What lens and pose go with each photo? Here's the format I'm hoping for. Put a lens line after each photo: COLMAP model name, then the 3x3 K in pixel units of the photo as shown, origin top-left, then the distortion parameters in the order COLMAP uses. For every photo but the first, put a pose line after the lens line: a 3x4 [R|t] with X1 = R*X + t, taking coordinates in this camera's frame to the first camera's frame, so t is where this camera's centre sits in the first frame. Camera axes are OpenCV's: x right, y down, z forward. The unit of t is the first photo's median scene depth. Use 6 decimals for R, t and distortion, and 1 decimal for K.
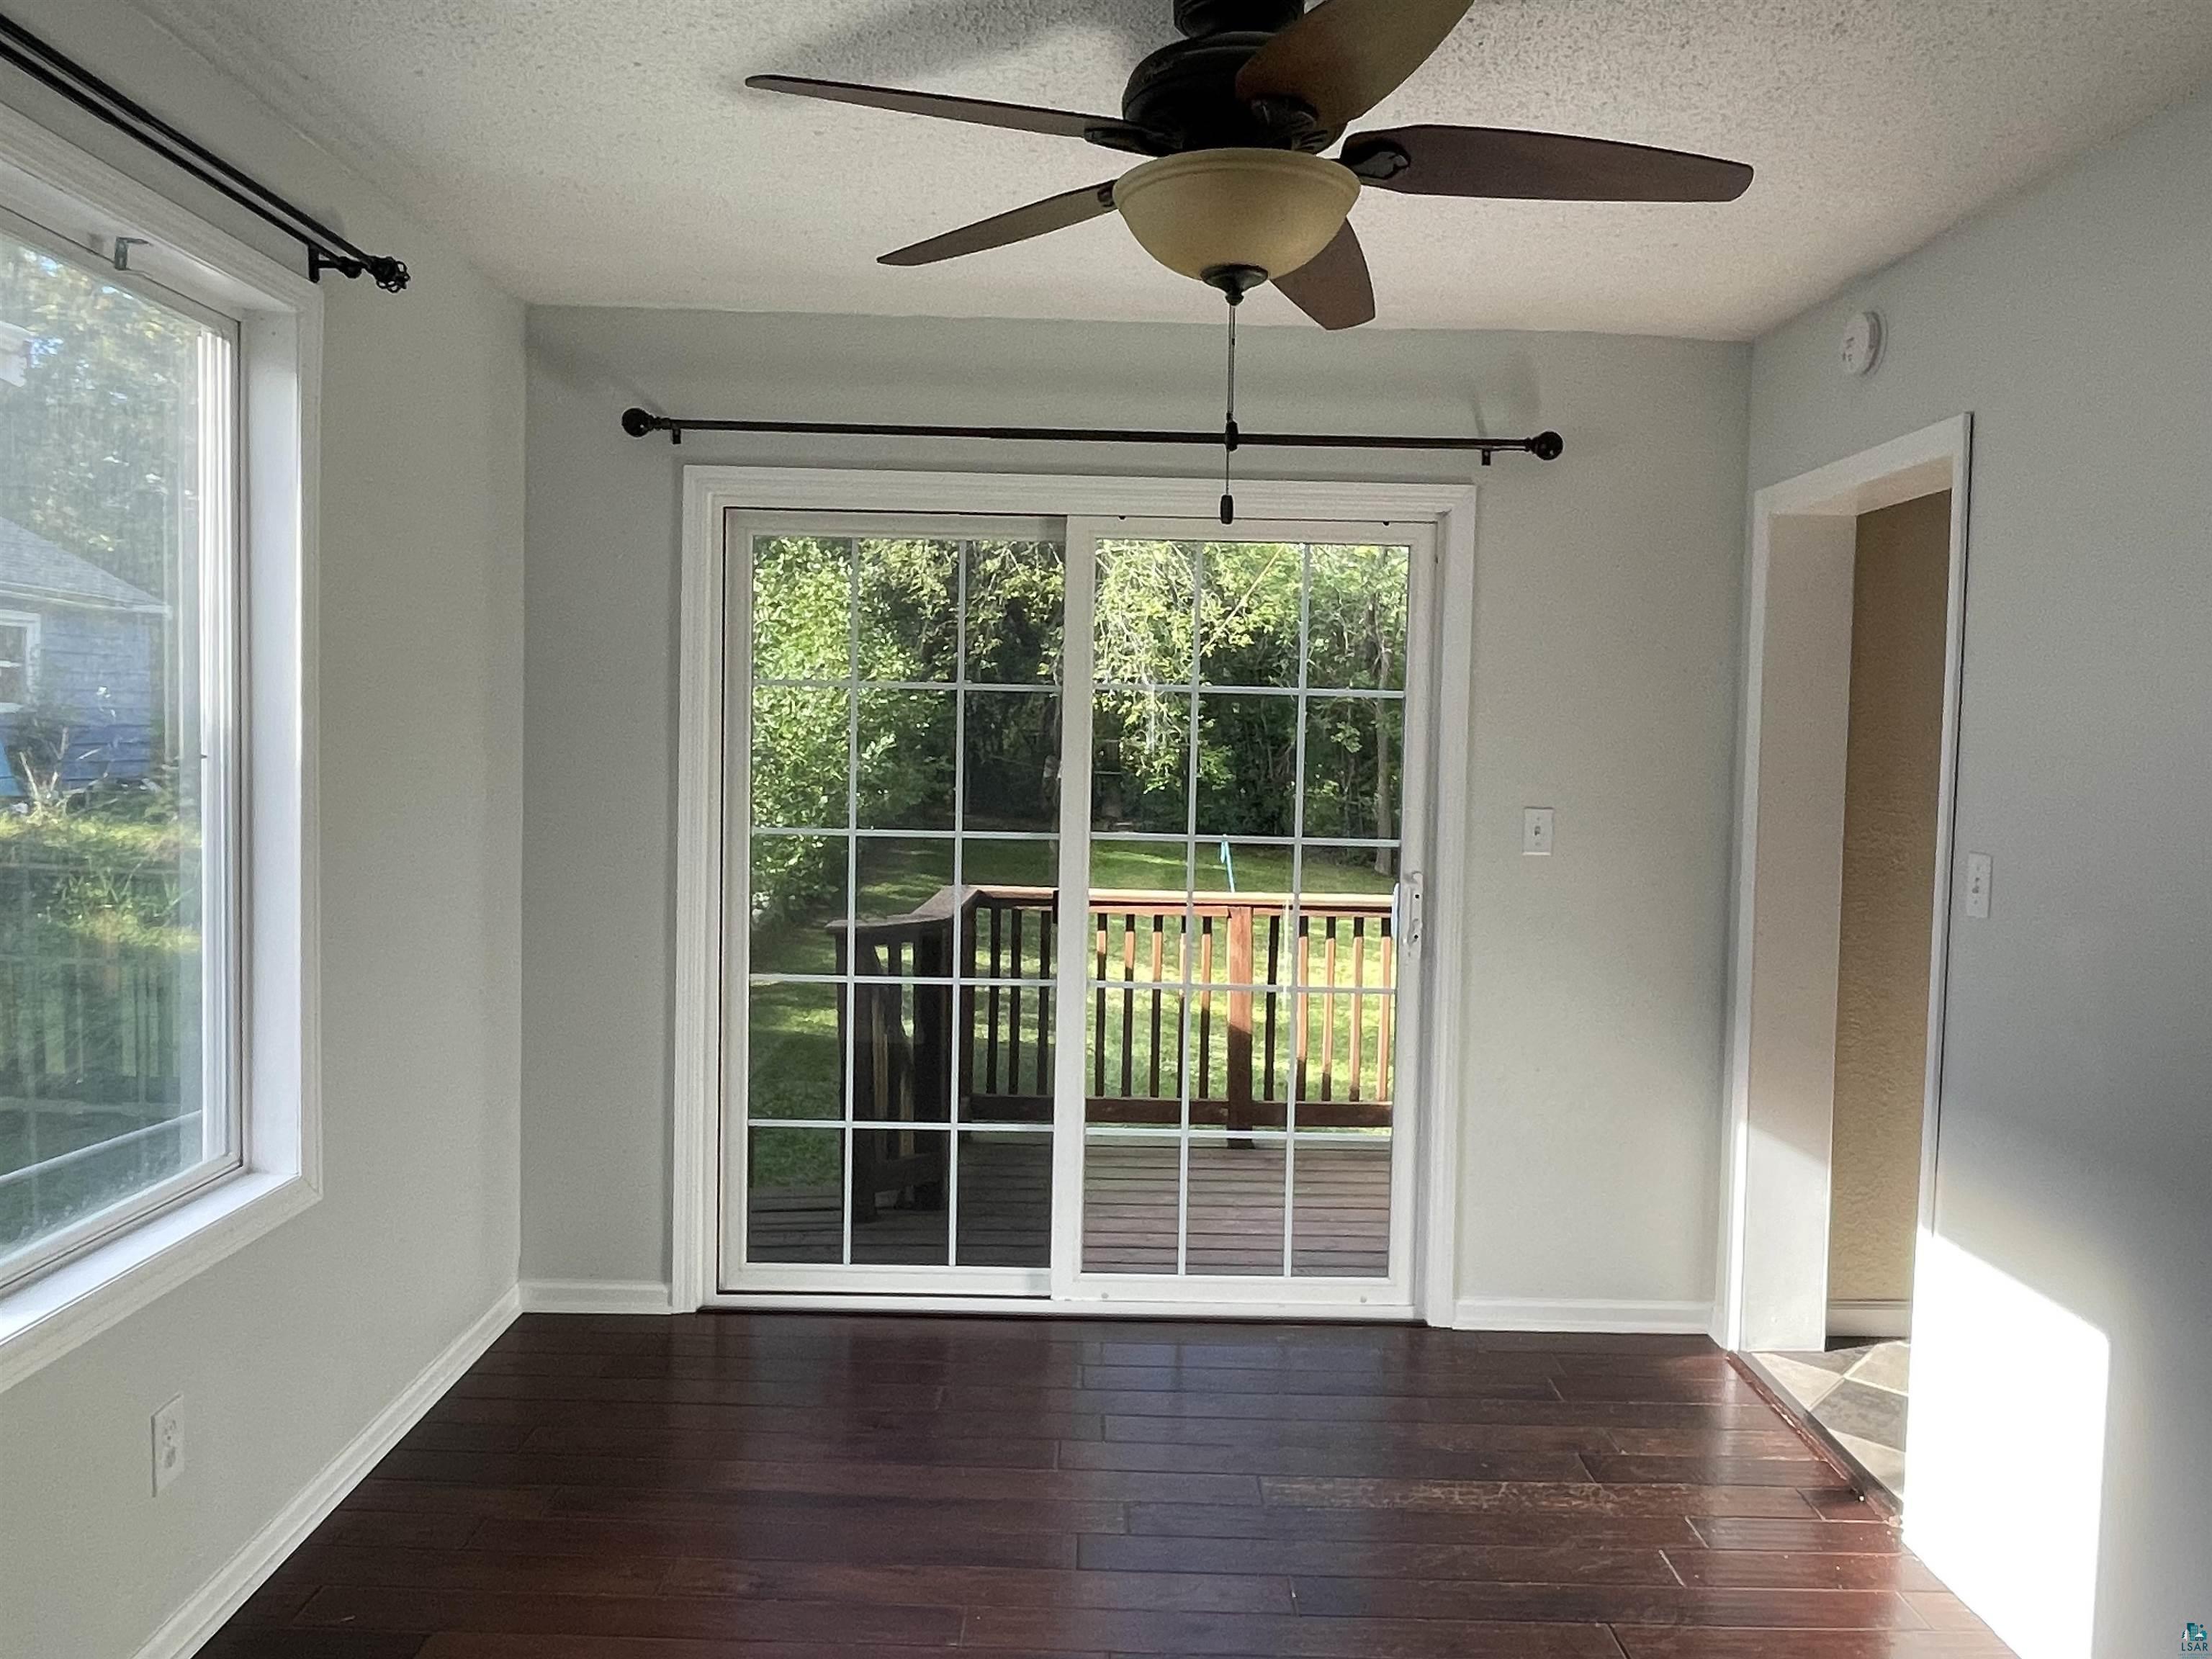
lens RADIAL K [[1644.9, 0, 1098.0], [0, 1644.9, 827.4], [0, 0, 1]] dist [0.003030, -0.003284]
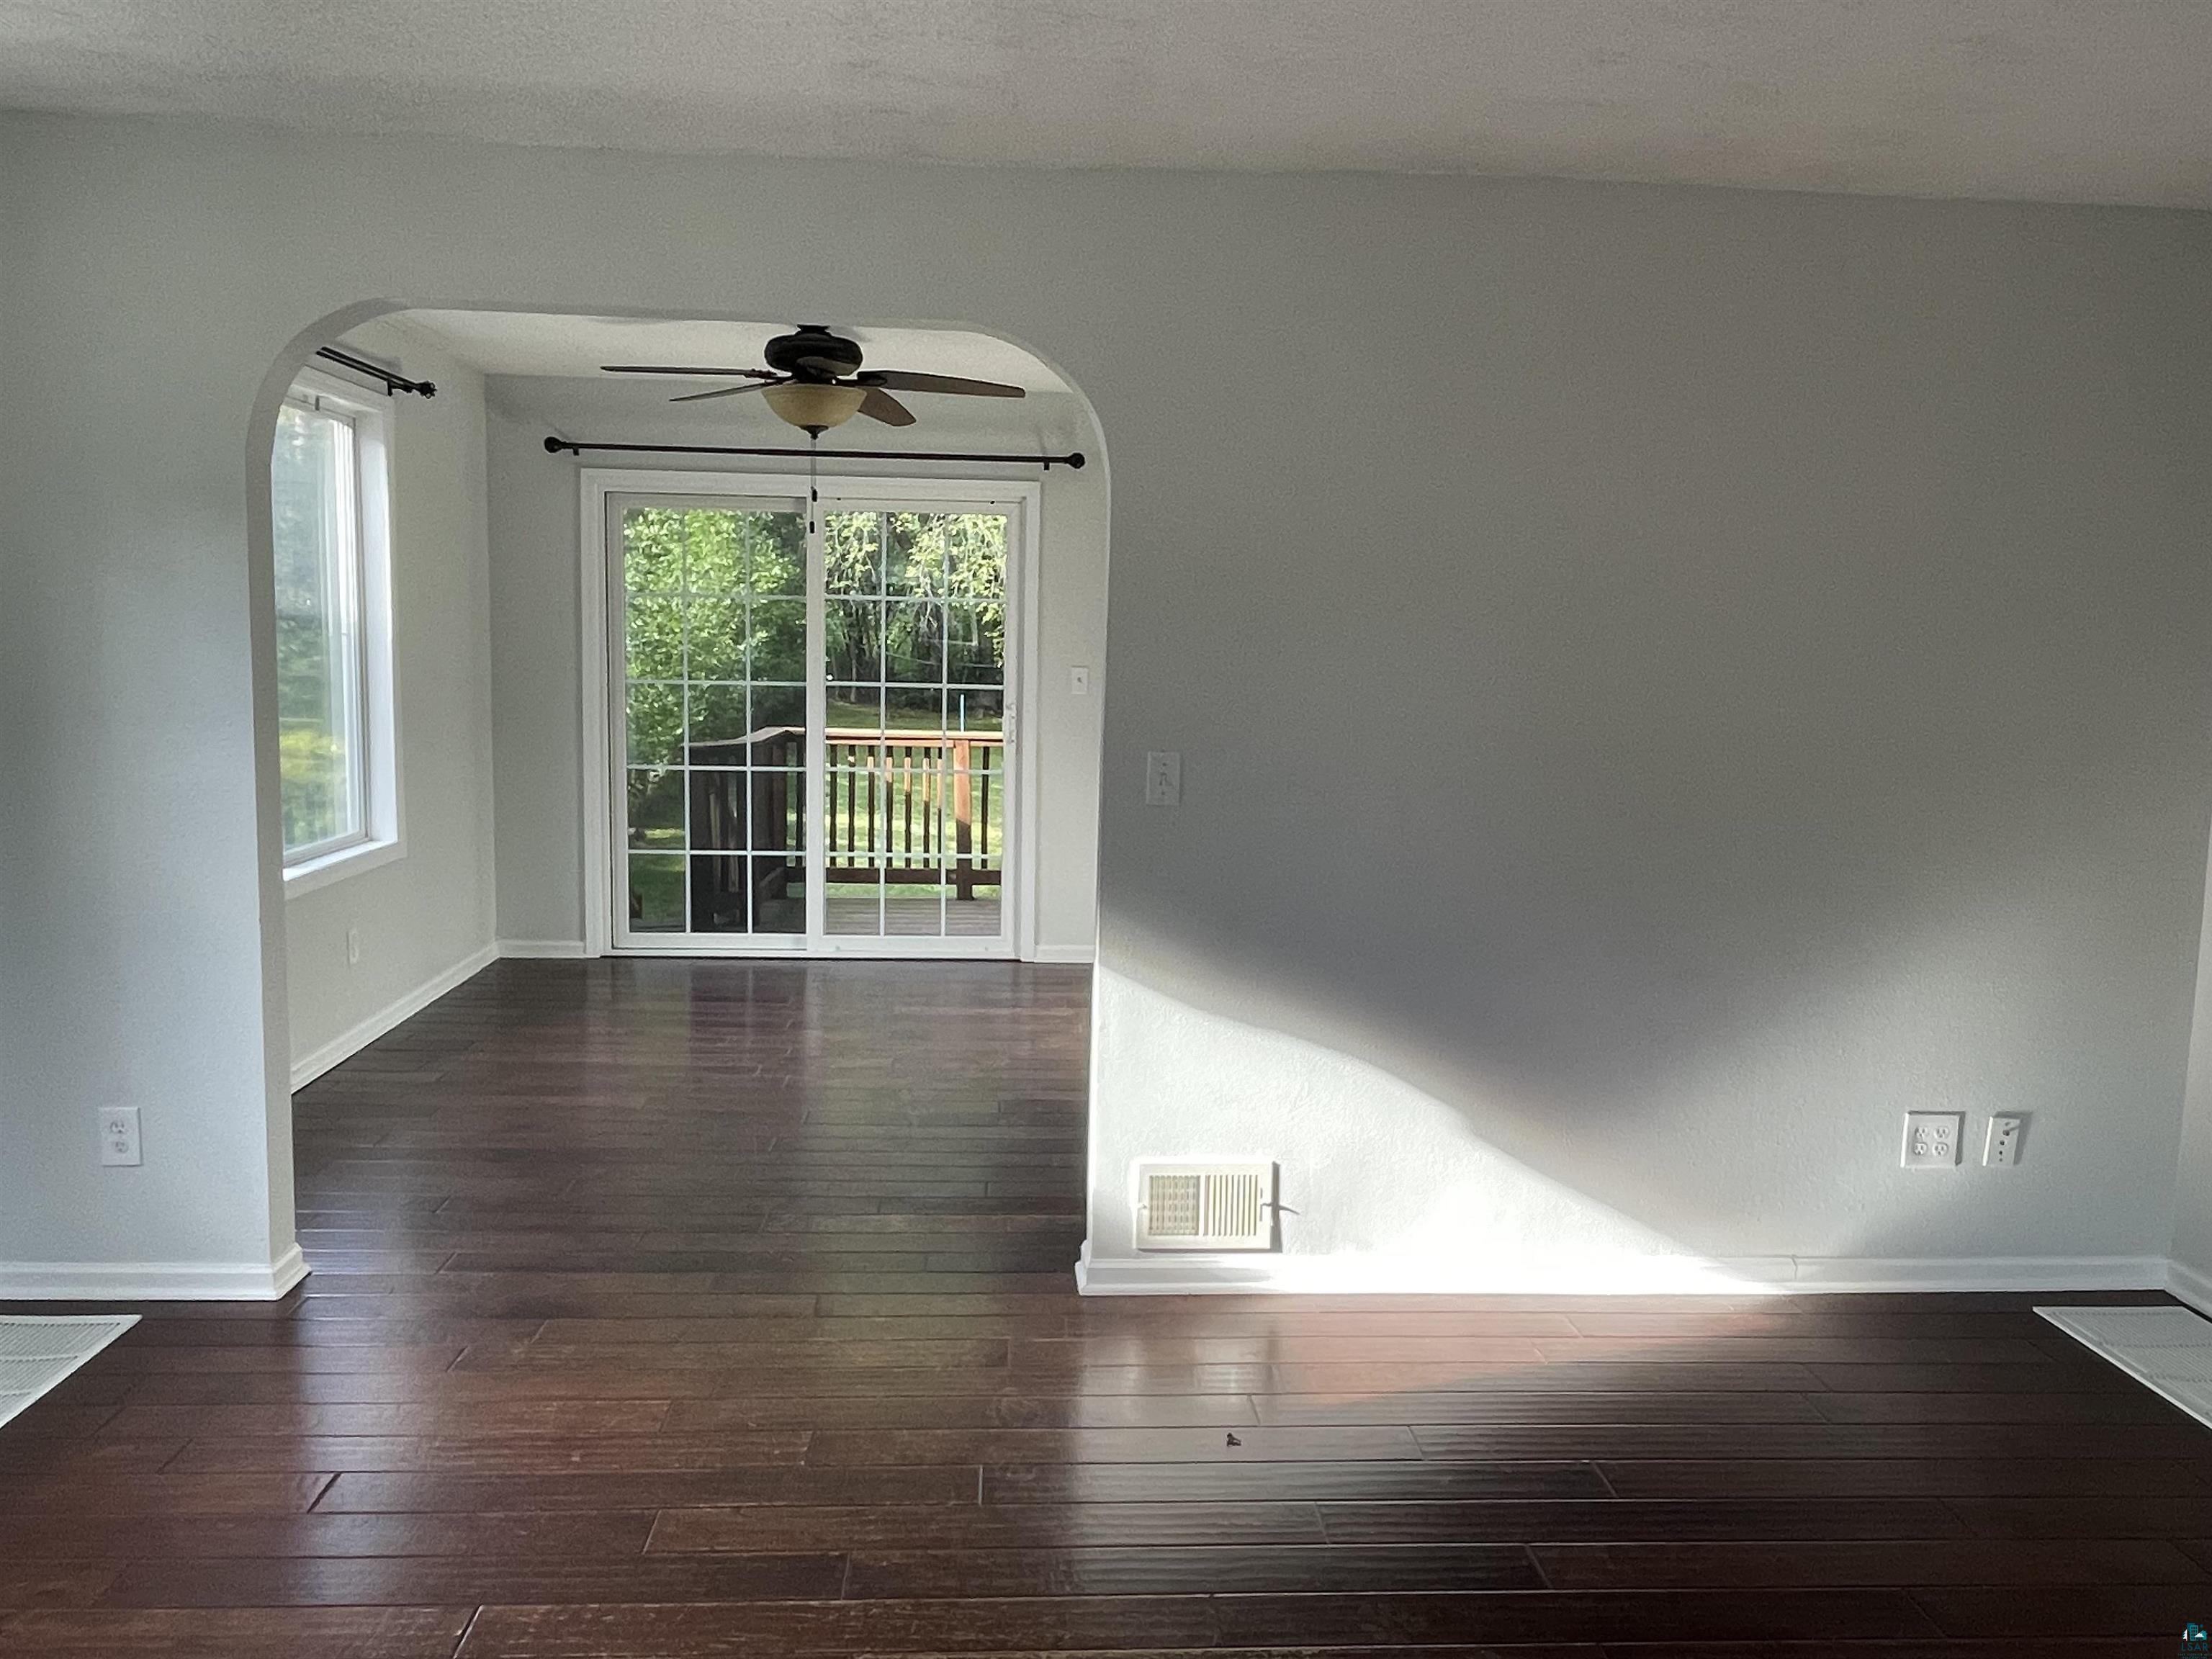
lens RADIAL K [[1644.9, 0, 1115.1], [0, 1644.9, 823.5], [0, 0, 1]] dist [0.003030, -0.003284]
pose [[0.998205, -0.007820, 0.059375, 0.198943], [0.004270, 0.998208, 0.059682, 0.050273], [-0.059736, -0.059321, 0.996450, -0.762279]]
